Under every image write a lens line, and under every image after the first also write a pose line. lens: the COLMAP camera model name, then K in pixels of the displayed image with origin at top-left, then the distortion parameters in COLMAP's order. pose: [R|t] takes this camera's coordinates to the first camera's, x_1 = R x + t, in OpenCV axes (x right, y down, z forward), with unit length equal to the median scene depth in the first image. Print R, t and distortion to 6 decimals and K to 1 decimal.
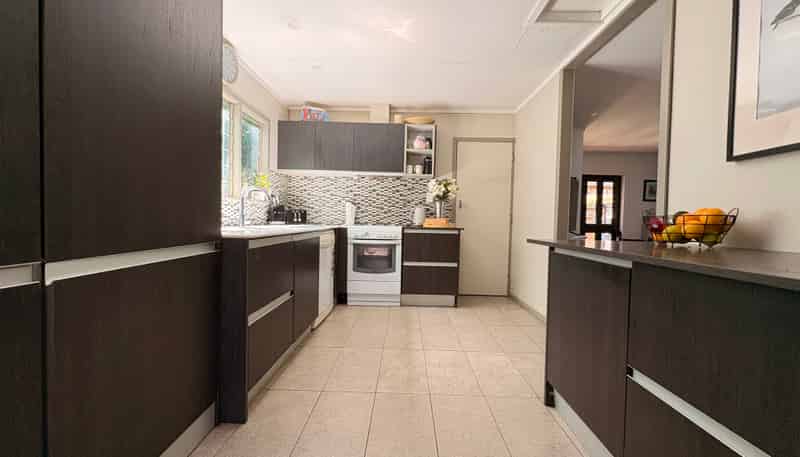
lens RADIAL K [[318.4, 0, 400.0], [0, 318.4, 228.5], [0, 0, 1]] dist [-0.001345, -0.000089]
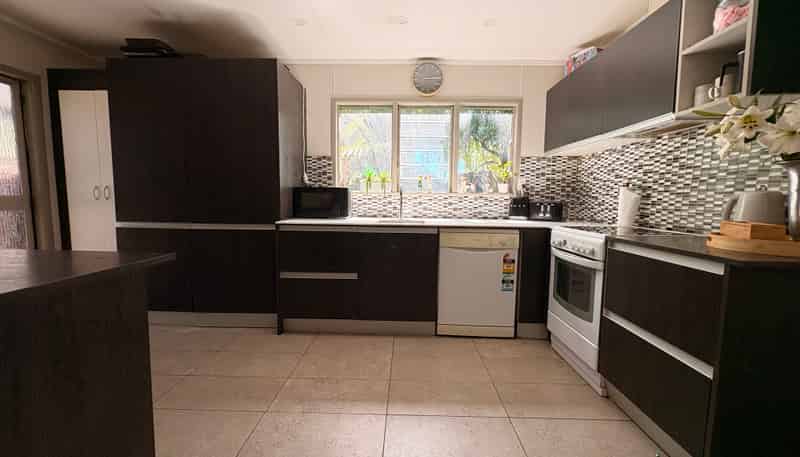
lens RADIAL K [[318.4, 0, 400.0], [0, 318.4, 228.5], [0, 0, 1]] dist [-0.001345, -0.000089]
pose [[-0.005235, 0.070820, -0.997475, 0.459301], [-0.043546, 0.996527, 0.070981, -0.034415], [0.999038, 0.043807, -0.002132, 0.659524]]
